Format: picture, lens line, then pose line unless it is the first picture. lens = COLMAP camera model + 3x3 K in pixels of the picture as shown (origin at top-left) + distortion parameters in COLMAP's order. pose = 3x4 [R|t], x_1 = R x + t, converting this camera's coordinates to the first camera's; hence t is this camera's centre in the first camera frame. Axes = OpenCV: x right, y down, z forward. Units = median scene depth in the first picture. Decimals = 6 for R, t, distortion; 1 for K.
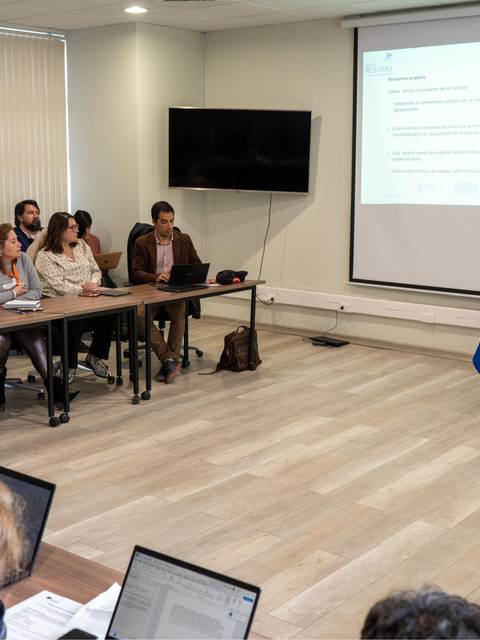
lens RADIAL K [[912.2, 0, 240.0], [0, 912.2, 320.0], [0, 0, 1]] dist [0.156295, 0.012521]
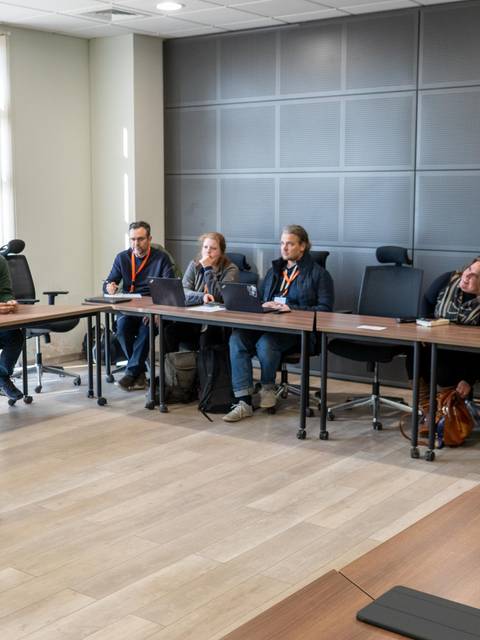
lens RADIAL K [[912.2, 0, 240.0], [0, 912.2, 320.0], [0, 0, 1]] dist [0.156295, 0.012521]
pose [[-0.999015, 0.011267, -0.042929, -0.078952], [-0.003107, 0.947114, 0.320883, -0.281491], [0.044275, 0.320700, -0.946145, 1.696898]]
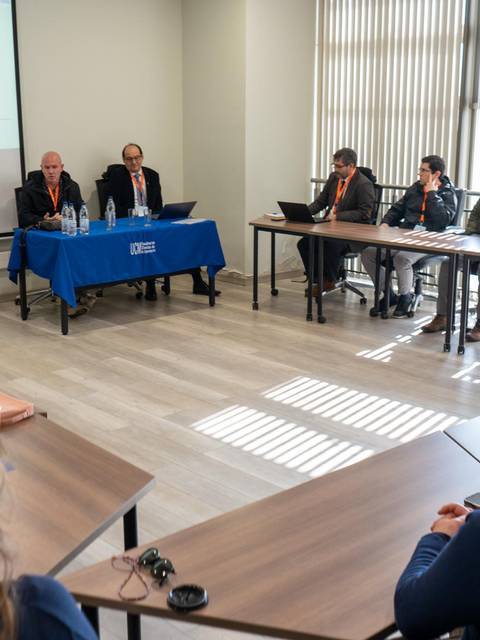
lens RADIAL K [[912.2, 0, 240.0], [0, 912.2, 320.0], [0, 0, 1]] dist [0.156295, 0.012521]
pose [[0.146894, -0.220822, 0.964189, -0.952676], [0.177962, 0.964757, 0.193839, -0.114570], [-0.973012, 0.143115, 0.181015, 0.764235]]
